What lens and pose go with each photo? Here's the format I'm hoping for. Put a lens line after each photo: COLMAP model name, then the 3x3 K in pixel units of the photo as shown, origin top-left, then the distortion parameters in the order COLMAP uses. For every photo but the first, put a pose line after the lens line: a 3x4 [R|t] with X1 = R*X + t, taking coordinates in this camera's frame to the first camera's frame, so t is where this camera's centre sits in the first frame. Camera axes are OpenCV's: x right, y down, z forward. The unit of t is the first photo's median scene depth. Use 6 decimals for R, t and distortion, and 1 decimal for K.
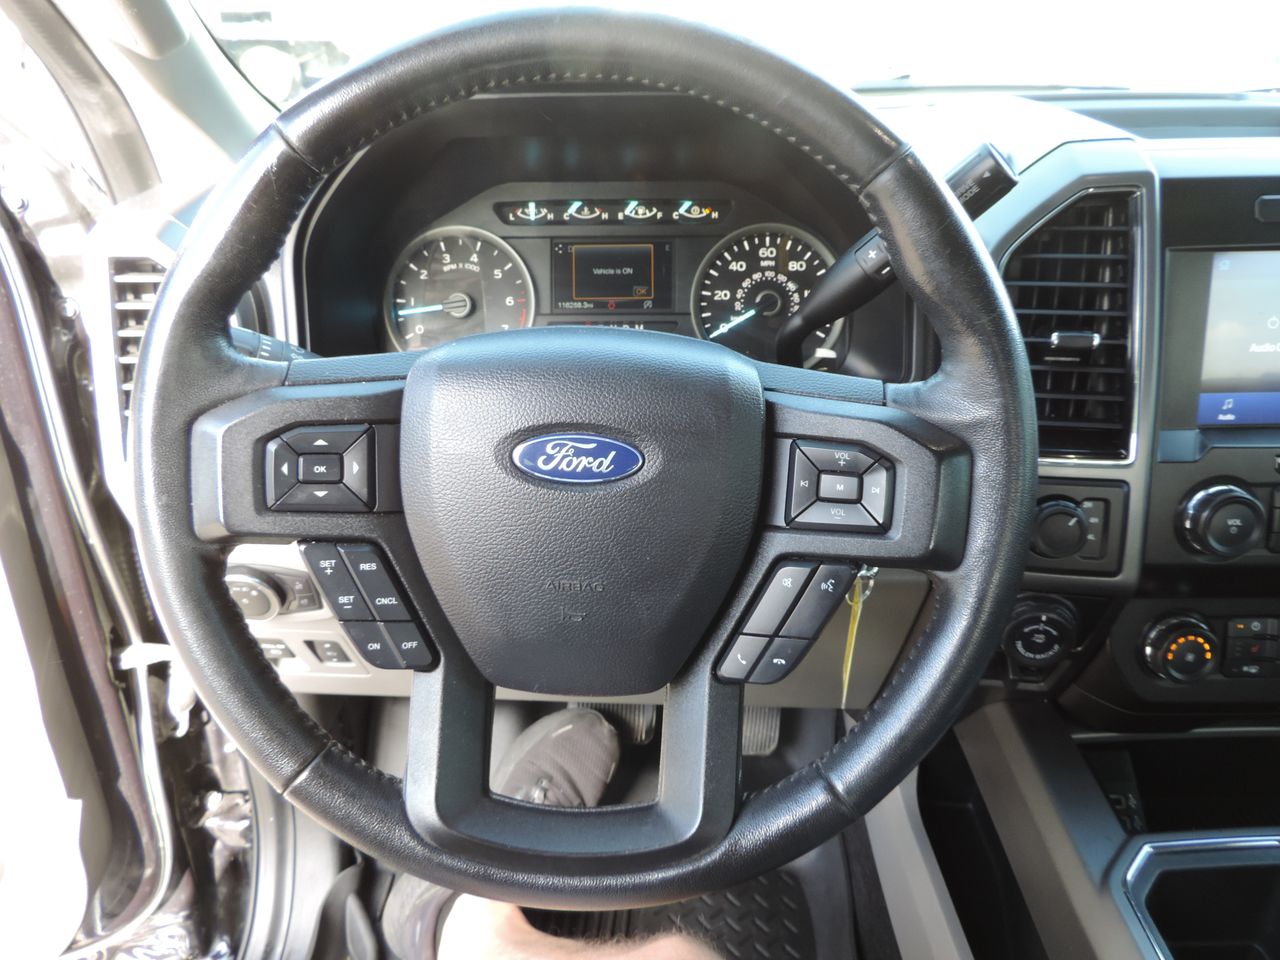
lens RADIAL K [[914.9, 0, 642.1], [0, 914.9, 481.3], [0, 0, 1]] dist [-0.002833, -0.000878]
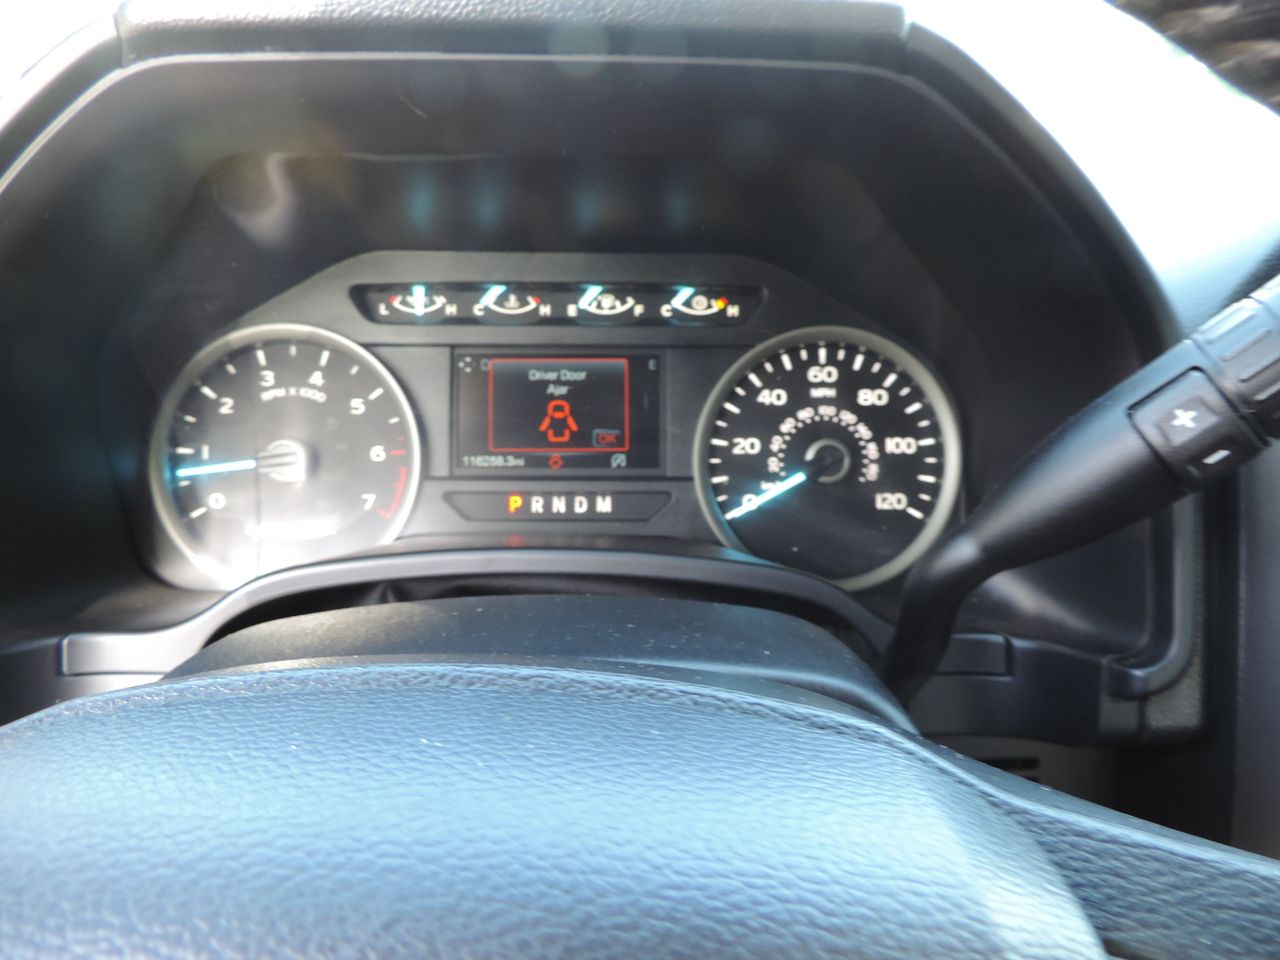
lens RADIAL K [[914.9, 0, 640.6], [0, 914.9, 478.3], [0, 0, 1]] dist [-0.002833, -0.000878]
pose [[0.998441, 0.002333, 0.055772, -0.012239], [0.002798, 0.995778, -0.091748, -0.129792], [-0.055750, 0.091761, 0.994219, 0.427274]]
